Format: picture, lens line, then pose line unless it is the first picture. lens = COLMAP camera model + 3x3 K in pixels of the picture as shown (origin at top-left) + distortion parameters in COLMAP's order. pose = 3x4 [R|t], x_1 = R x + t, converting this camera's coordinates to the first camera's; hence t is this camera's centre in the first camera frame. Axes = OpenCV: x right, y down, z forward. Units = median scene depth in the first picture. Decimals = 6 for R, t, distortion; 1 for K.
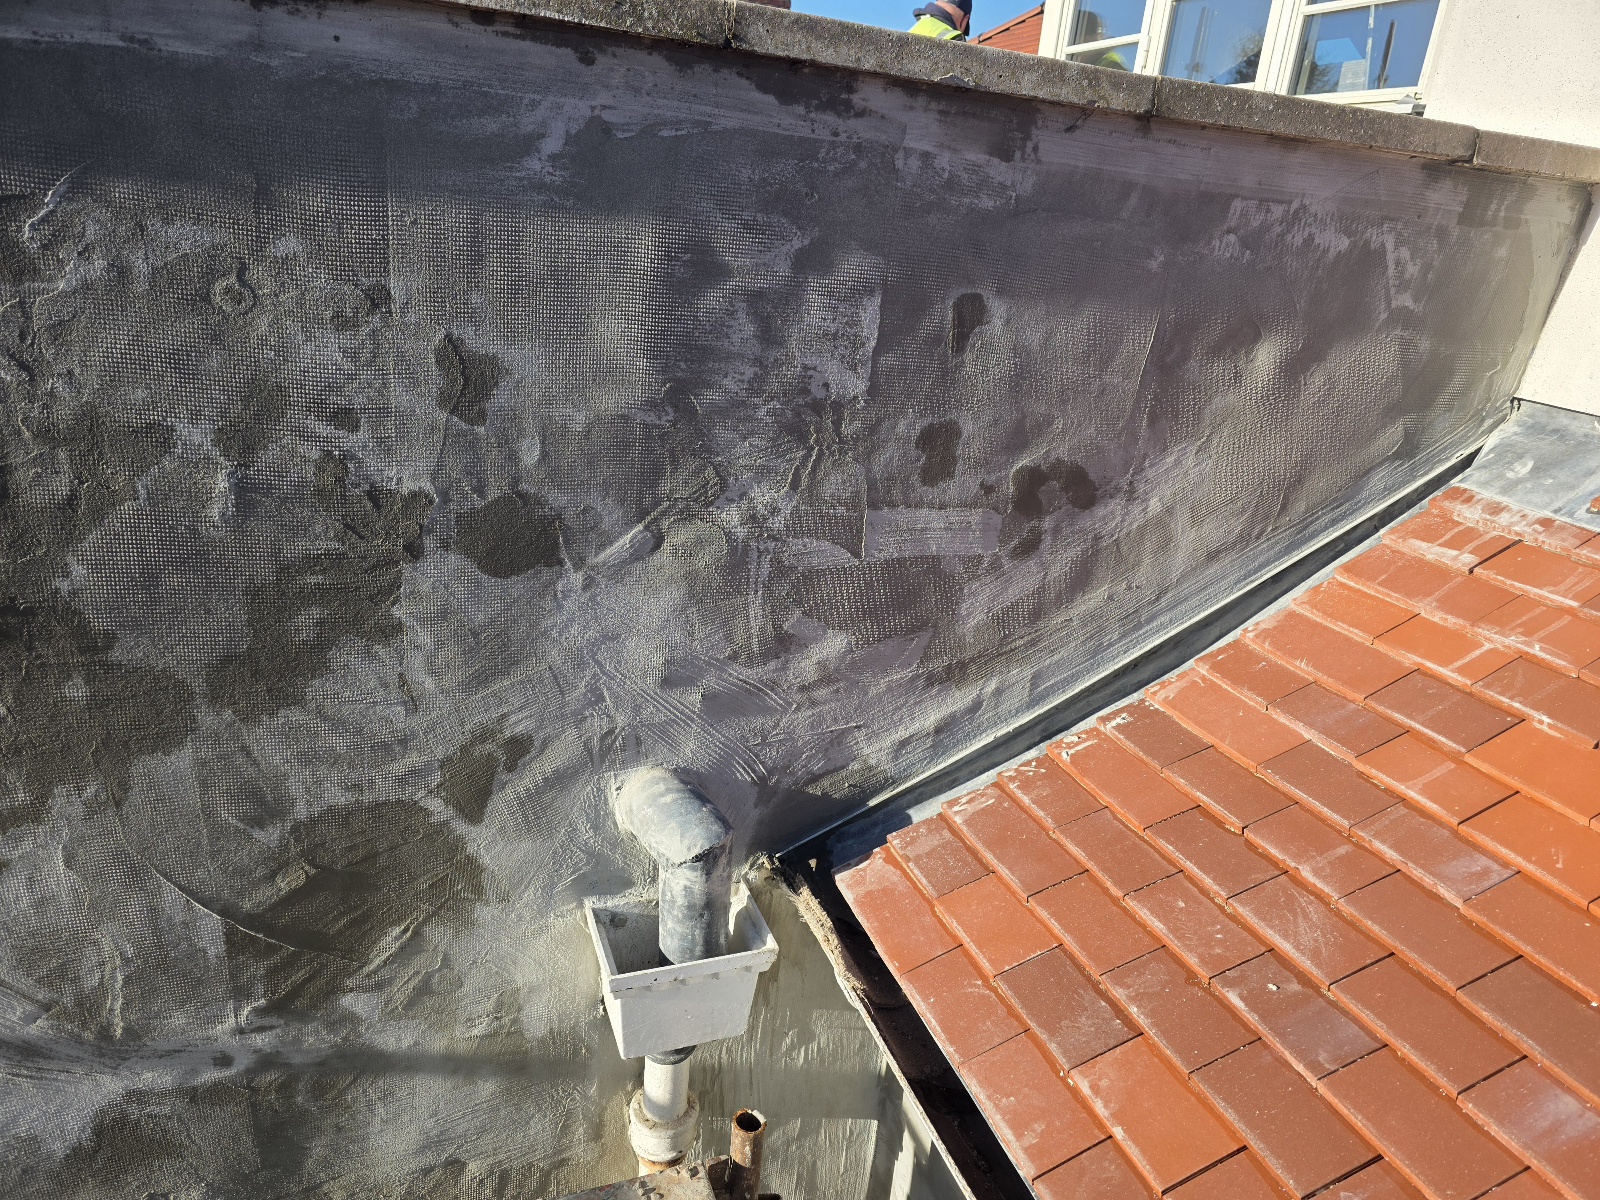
lens RADIAL K [[1057.6, 0, 776.7], [0, 1057.6, 605.9], [0, 0, 1]] dist [0.080345, -0.061824]
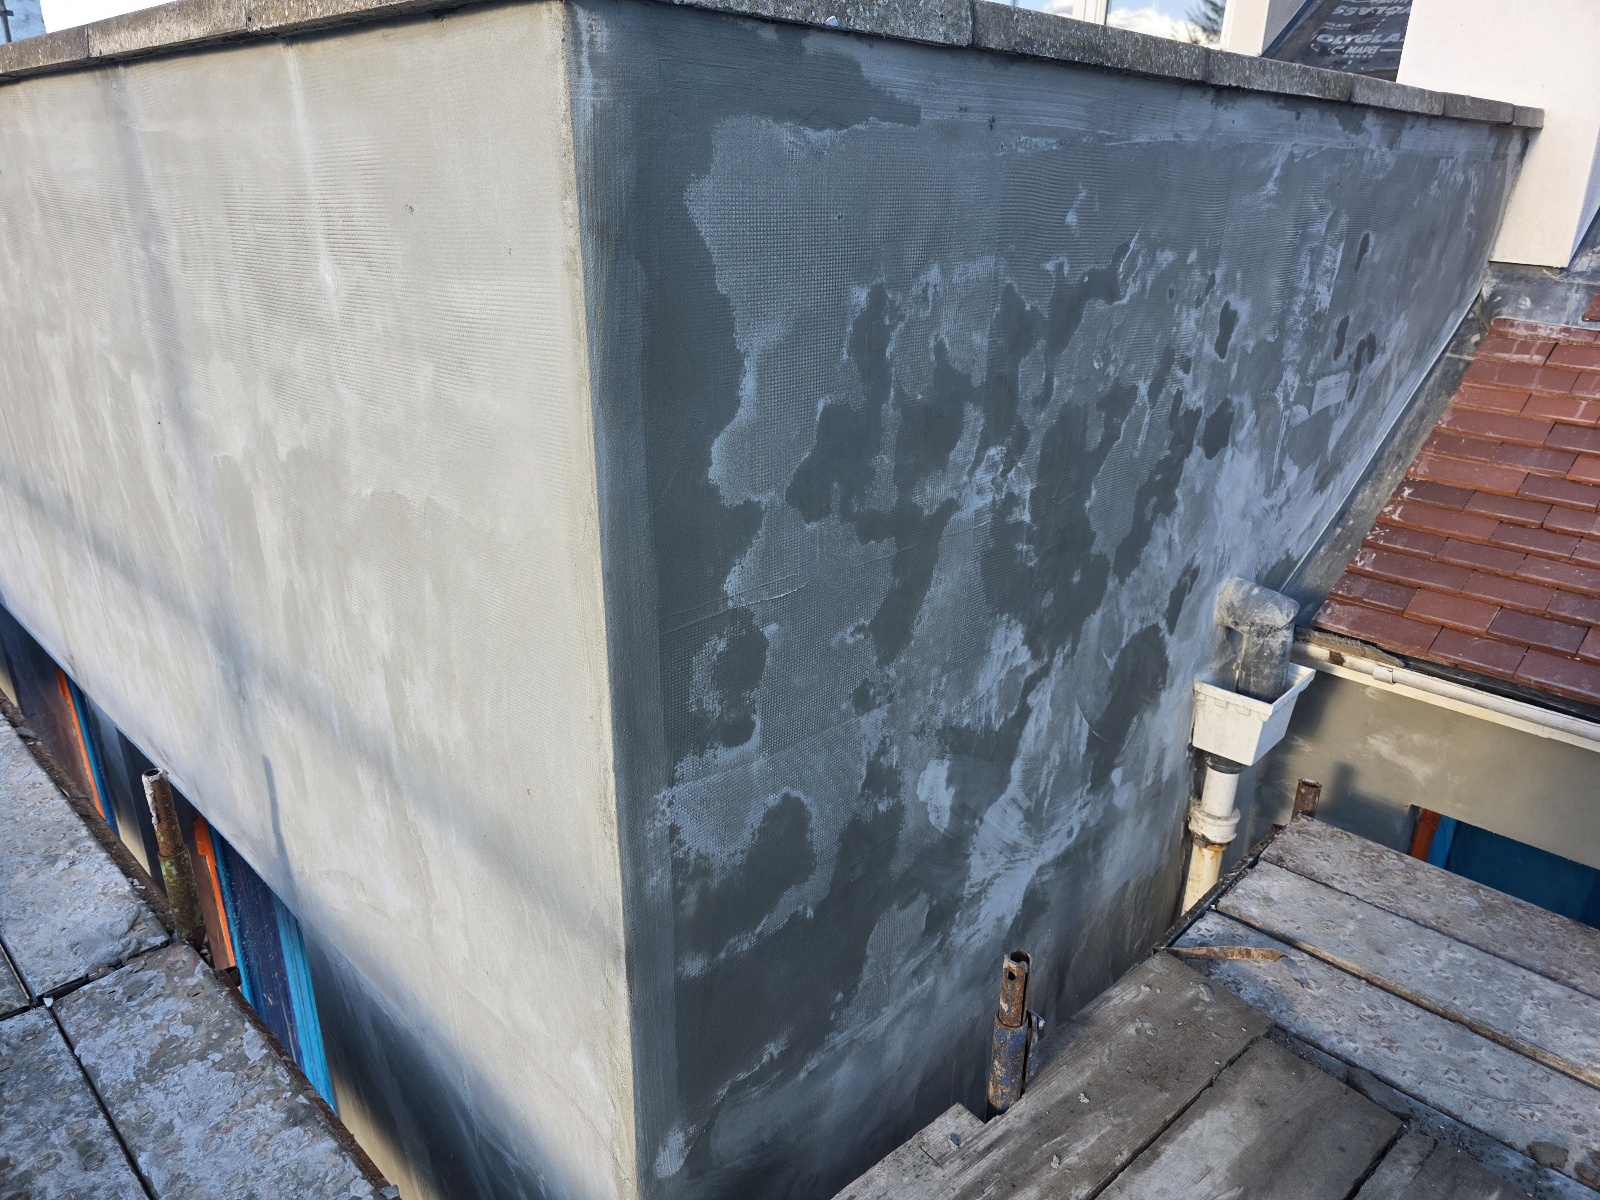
lens RADIAL K [[1057.6, 0, 776.7], [0, 1057.6, 605.9], [0, 0, 1]] dist [0.080345, -0.061824]
pose [[0.902624, -0.233130, 0.361829, -1.311989], [0.210506, 0.972325, 0.101346, -0.100074], [-0.375442, -0.015310, 0.926719, -0.169066]]
